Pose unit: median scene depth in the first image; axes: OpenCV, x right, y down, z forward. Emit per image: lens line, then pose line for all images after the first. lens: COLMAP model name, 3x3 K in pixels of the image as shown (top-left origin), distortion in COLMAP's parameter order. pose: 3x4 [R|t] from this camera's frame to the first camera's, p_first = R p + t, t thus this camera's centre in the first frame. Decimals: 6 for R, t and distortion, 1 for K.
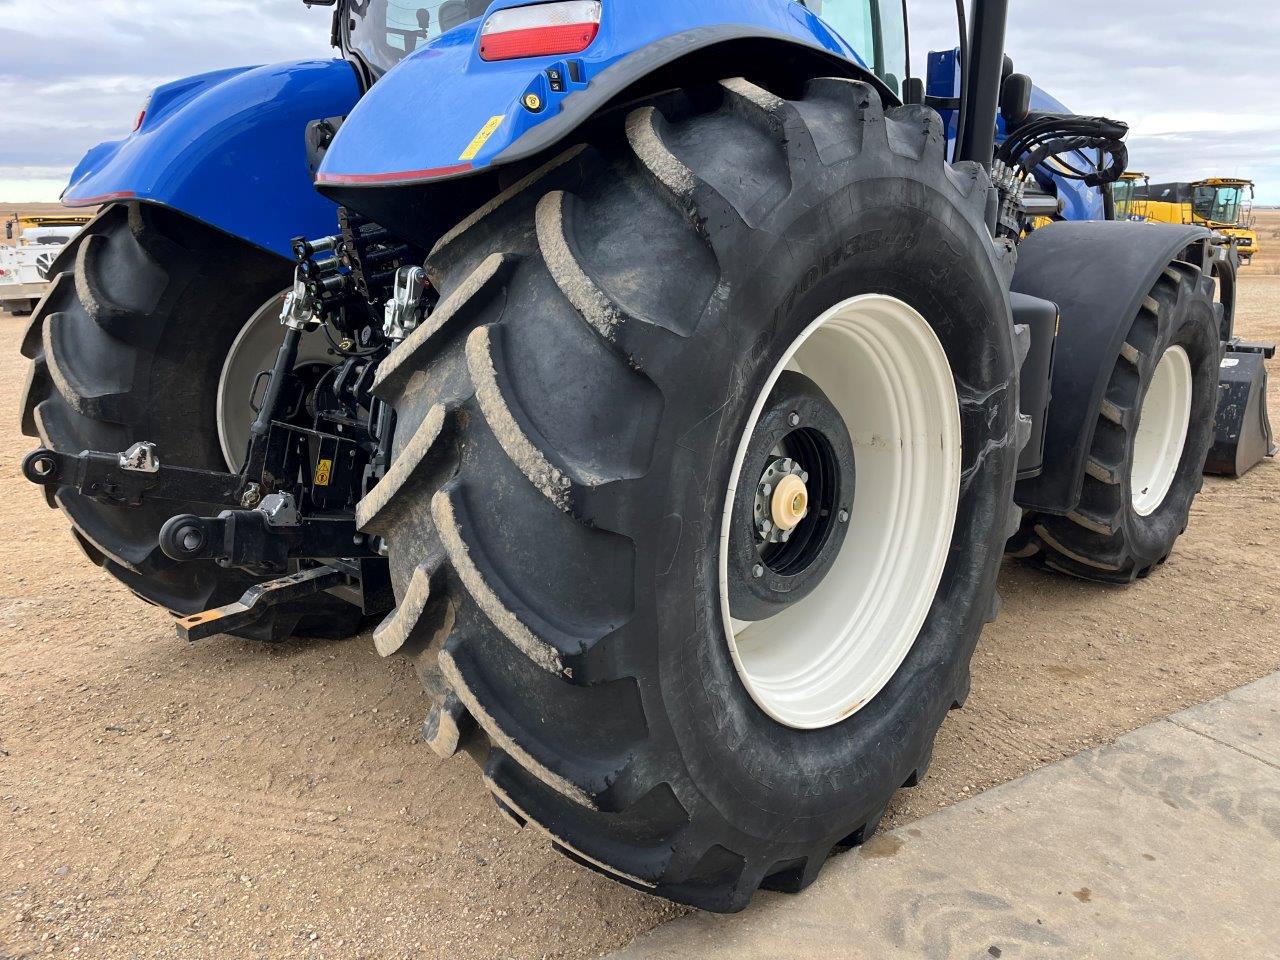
lens RADIAL K [[959.8, 0, 645.3], [0, 959.8, 491.7], [0, 0, 1]] dist [0.085849, -0.103558]
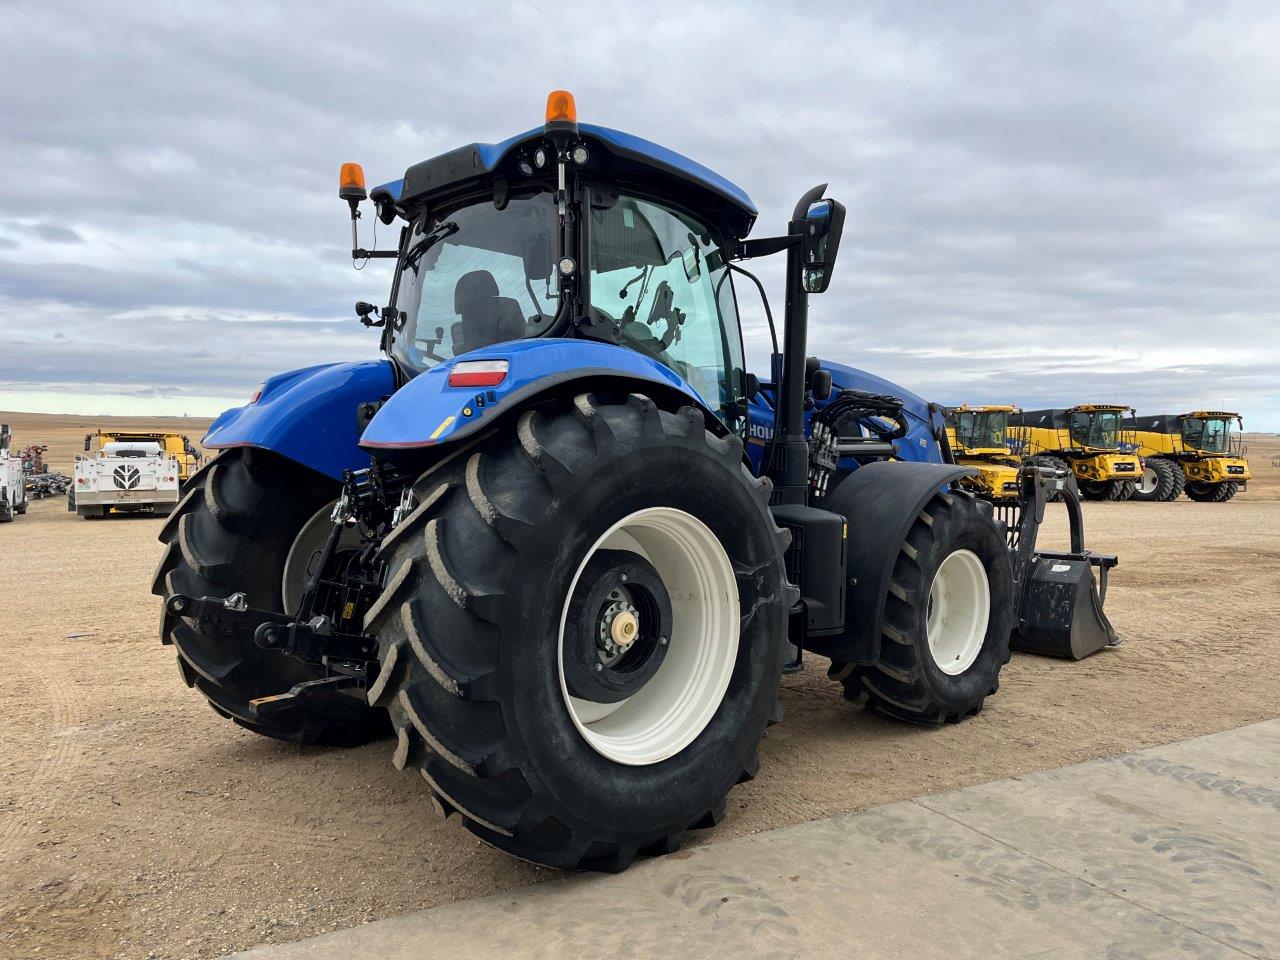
lens RADIAL K [[959.8, 0, 645.3], [0, 959.8, 491.7], [0, 0, 1]] dist [0.085849, -0.103558]
pose [[0.999256, 0.014930, -0.035556, 0.240331], [-0.022261, 0.976201, -0.215723, 0.136557], [0.031489, 0.216355, 0.975807, -0.667962]]
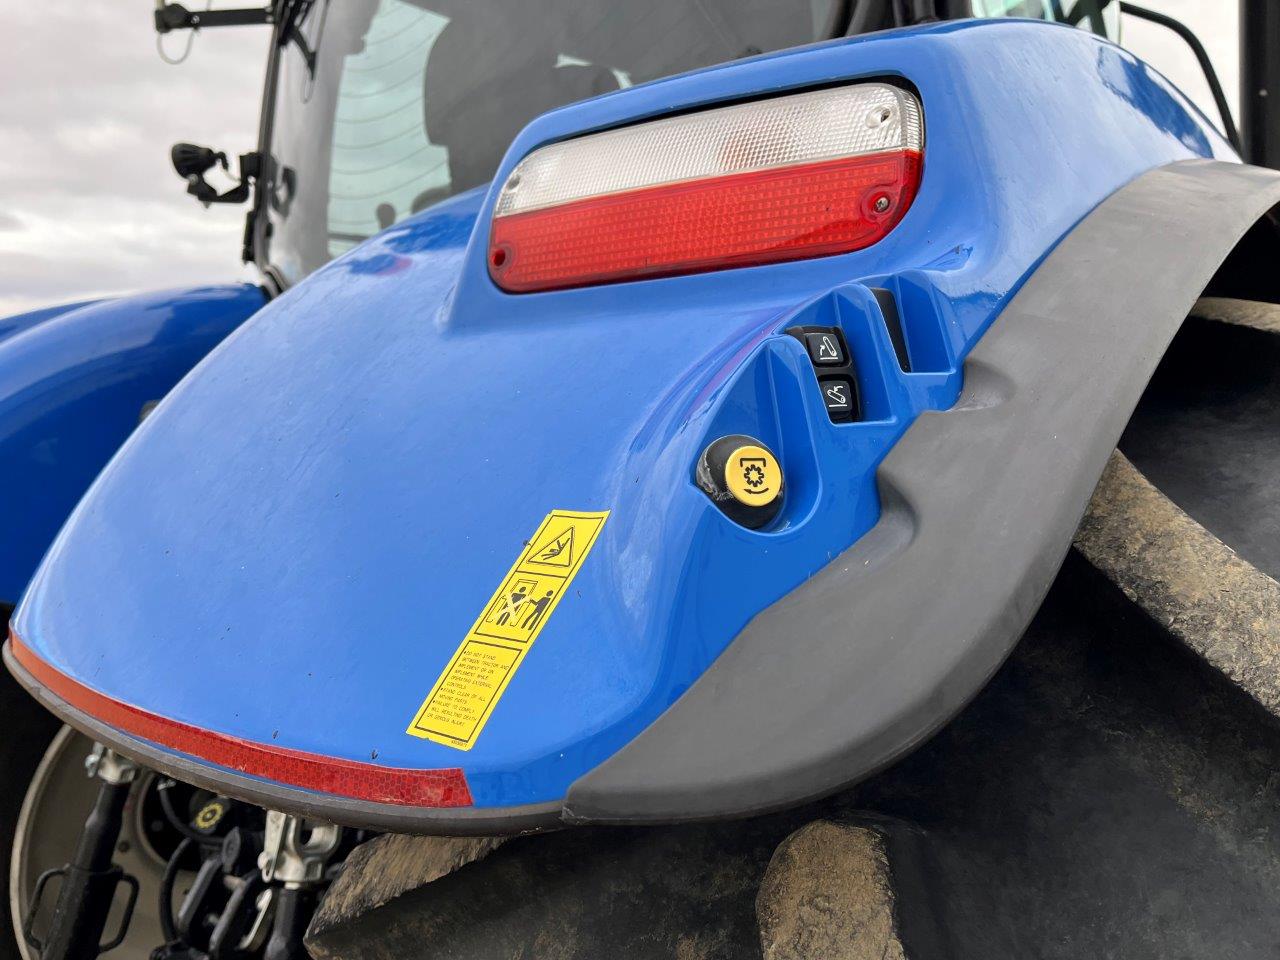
lens RADIAL K [[959.8, 0, 645.3], [0, 959.8, 491.7], [0, 0, 1]] dist [0.085849, -0.103558]
pose [[0.999119, -0.040061, 0.012466, -0.103931], [0.041671, 0.982096, -0.183714, -0.262887], [-0.004883, 0.184072, 0.982901, 0.578758]]
